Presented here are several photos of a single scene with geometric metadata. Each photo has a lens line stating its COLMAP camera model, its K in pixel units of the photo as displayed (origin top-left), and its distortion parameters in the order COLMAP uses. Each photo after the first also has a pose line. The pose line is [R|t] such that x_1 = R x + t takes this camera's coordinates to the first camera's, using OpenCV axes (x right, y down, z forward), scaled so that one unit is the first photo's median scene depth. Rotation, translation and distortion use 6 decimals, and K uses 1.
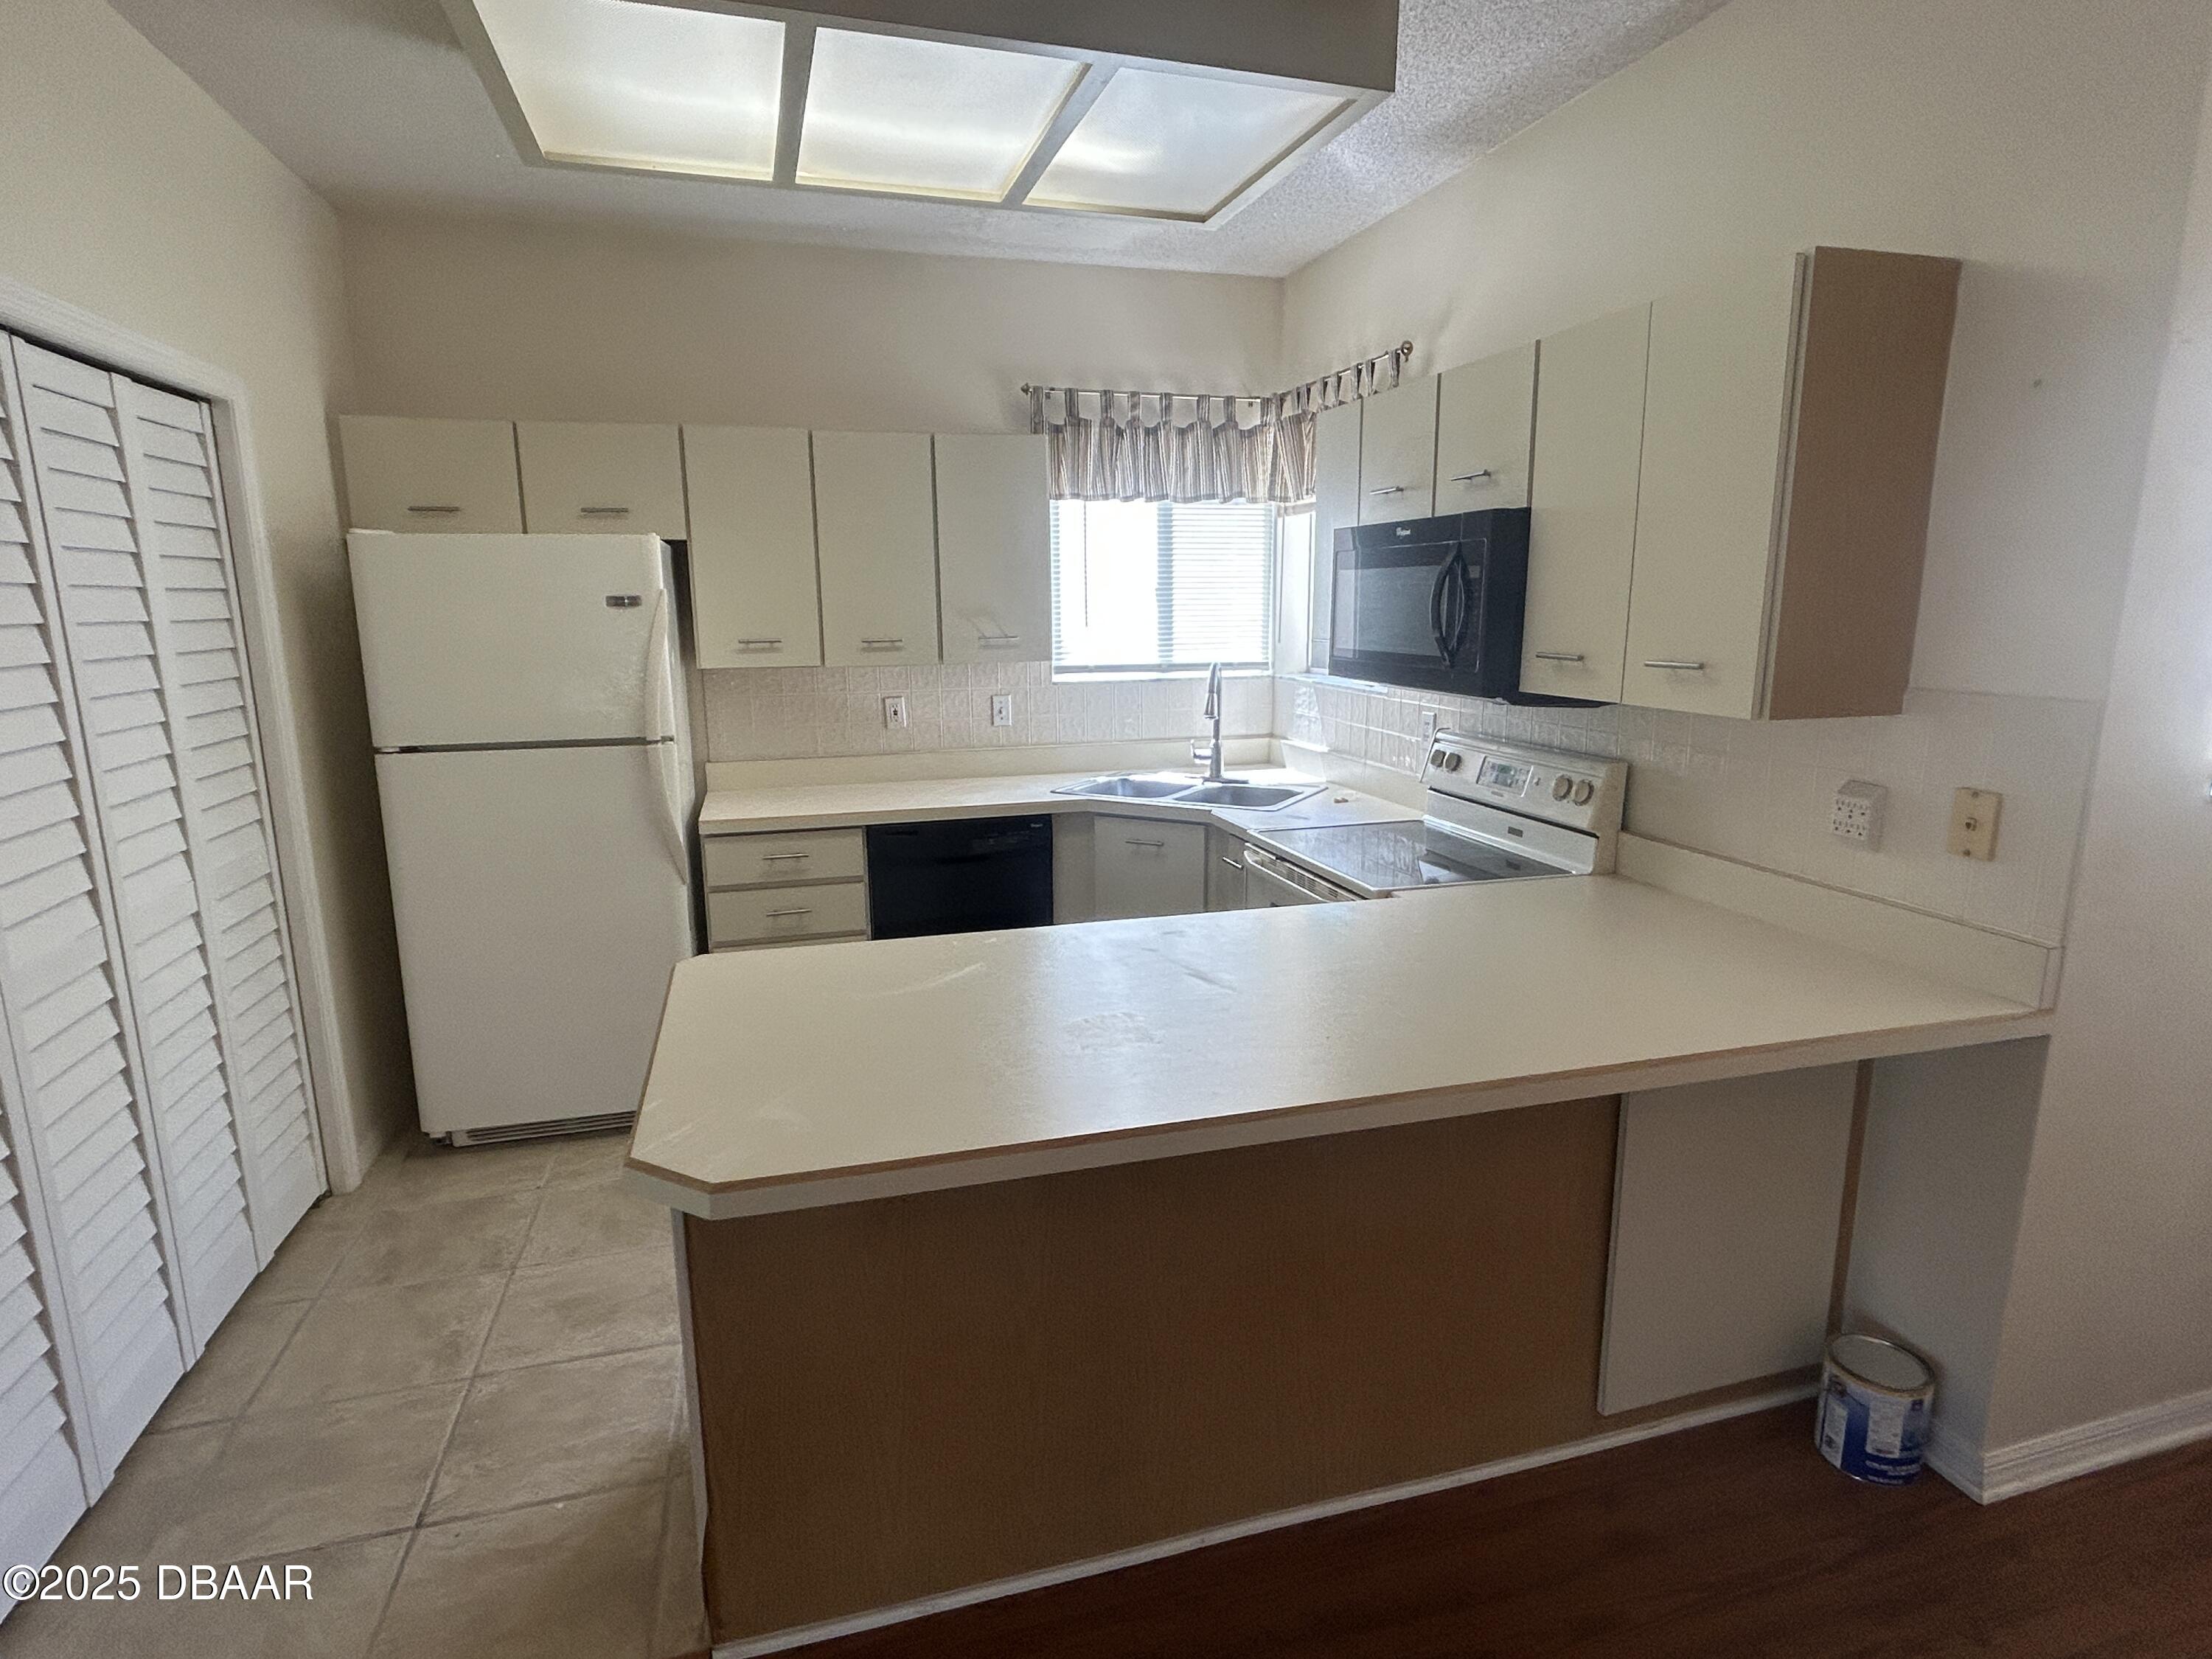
lens RADIAL K [[1160.6, 0, 1096.4], [0, 1160.6, 827.9], [0, 0, 1]] dist [-0.002329, -0.000143]
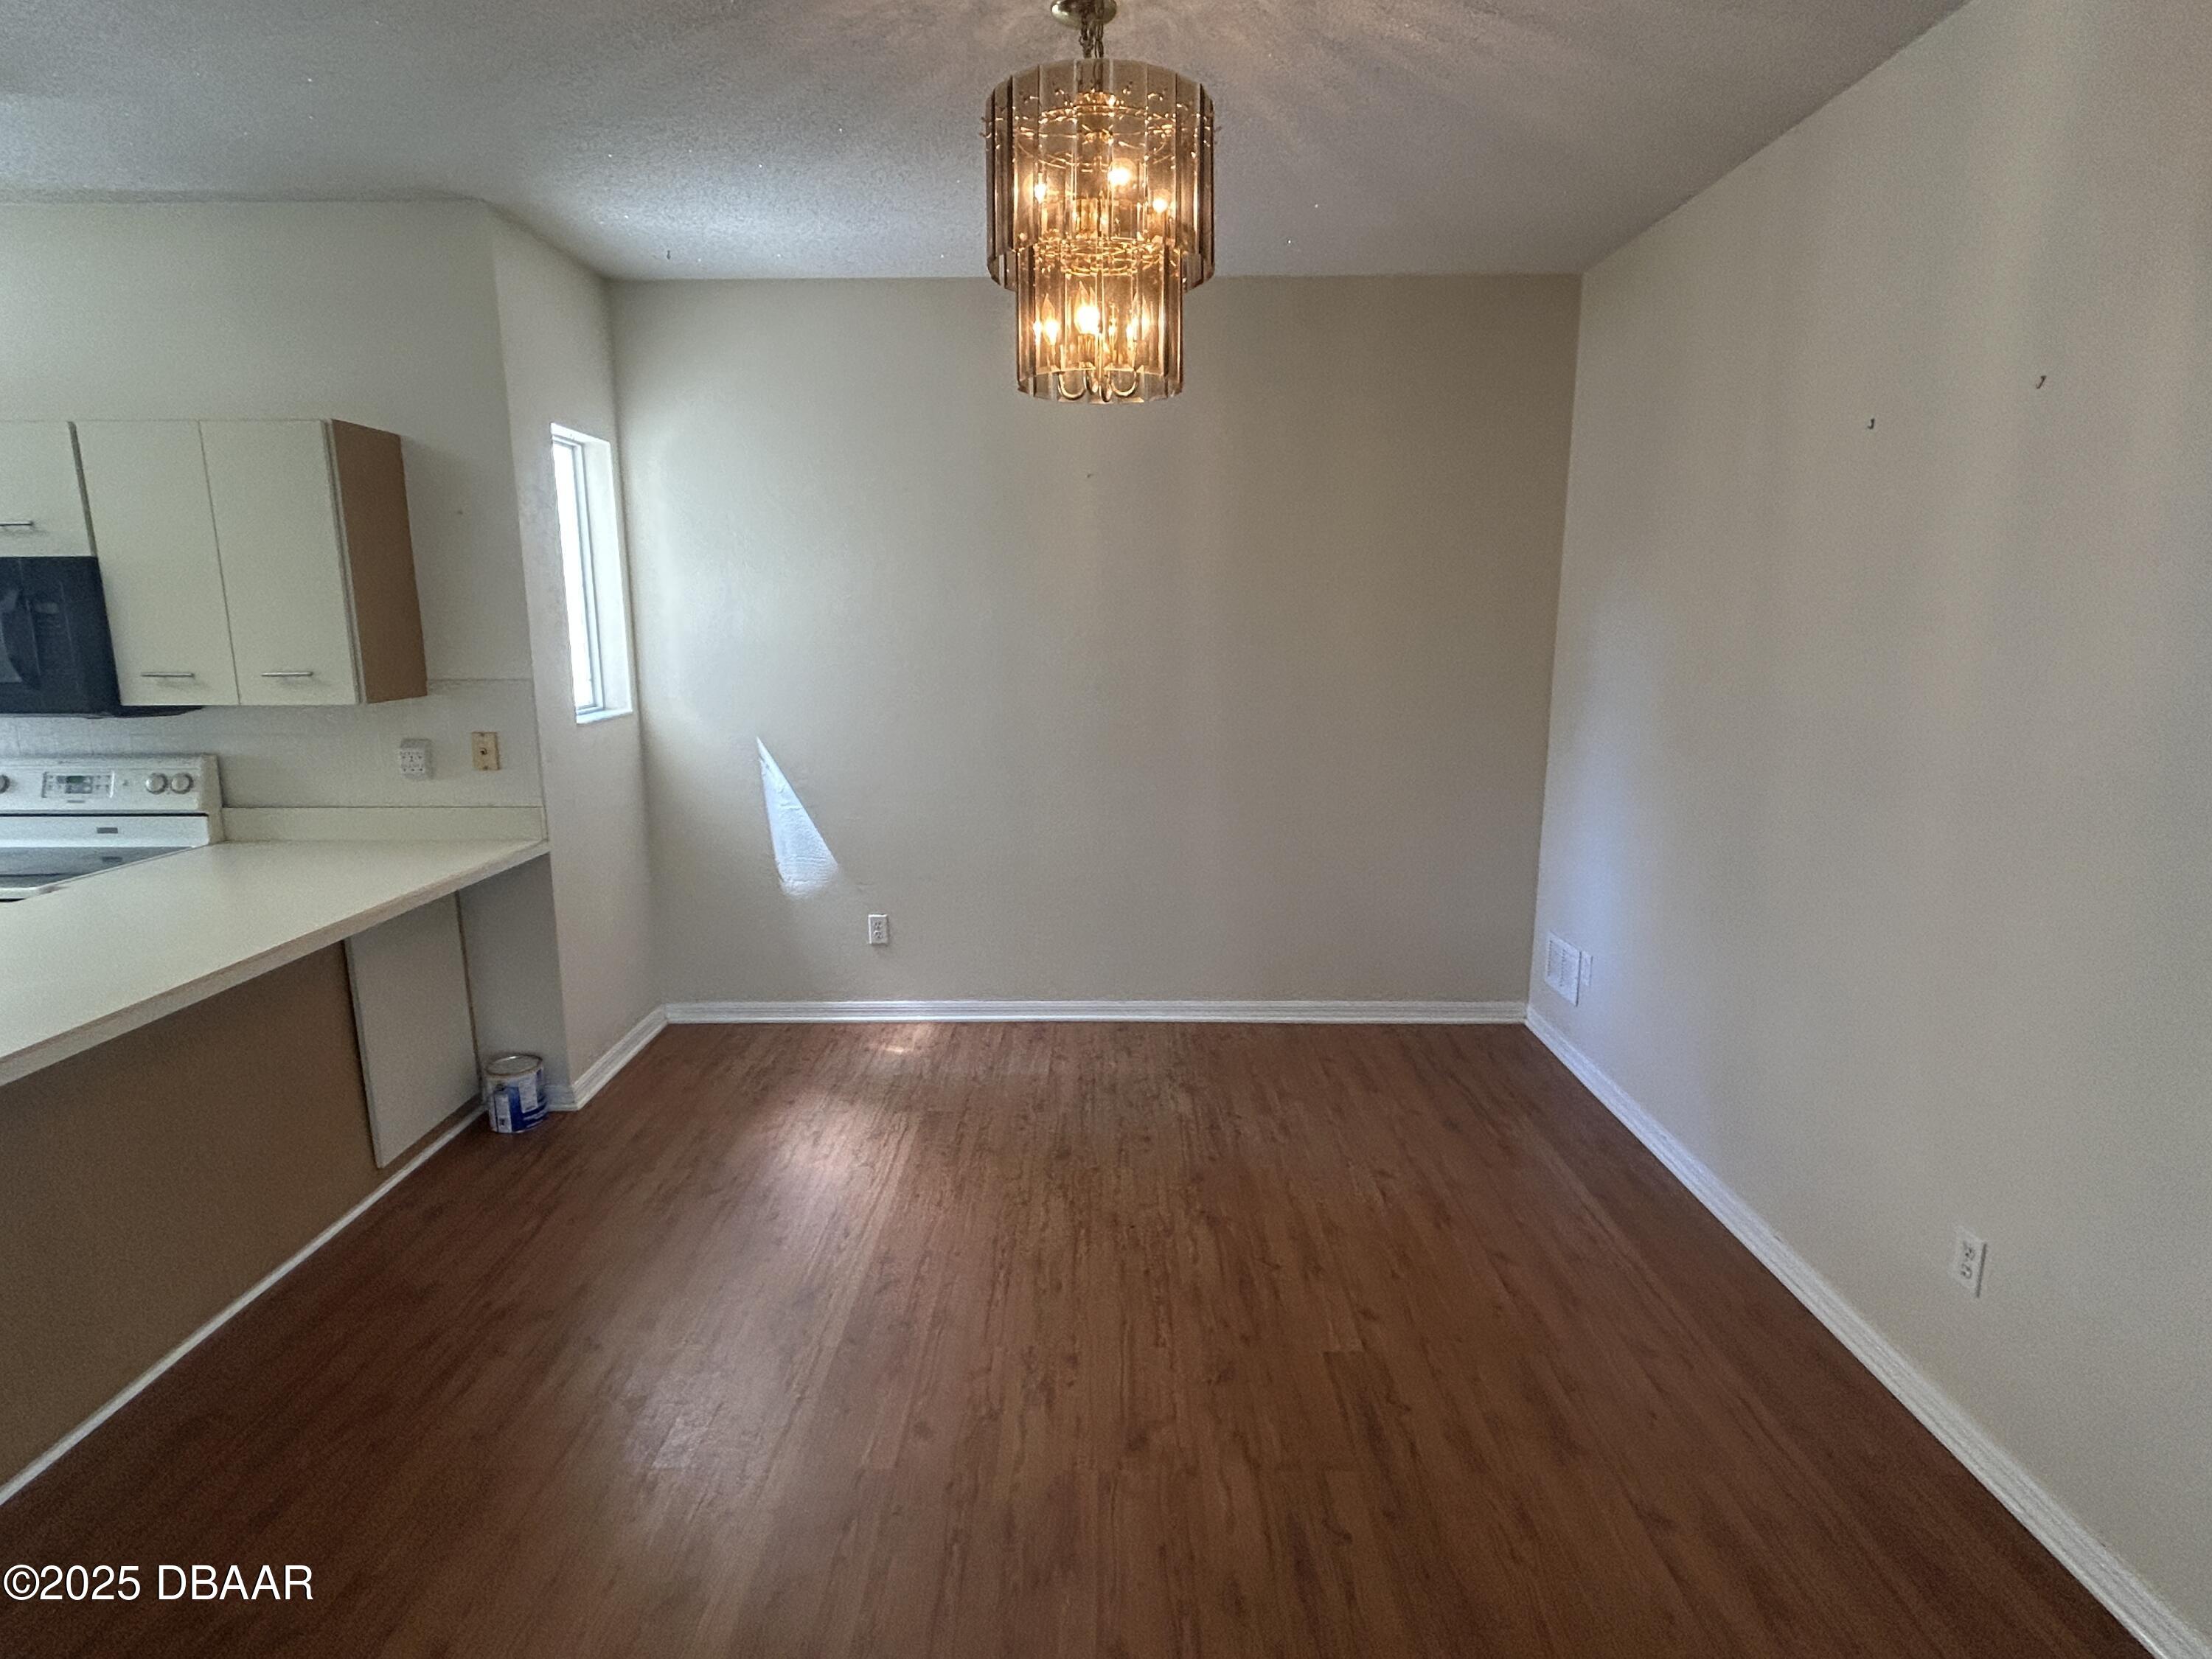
lens RADIAL K [[1160.6, 0, 1096.4], [0, 1160.6, 827.9], [0, 0, 1]] dist [-0.002329, -0.000143]
pose [[0.281724, -0.174704, 0.943456, -0.635875], [0.188942, 0.974132, 0.123965, 0.062037], [-0.940709, 0.143334, 0.307445, -0.394876]]
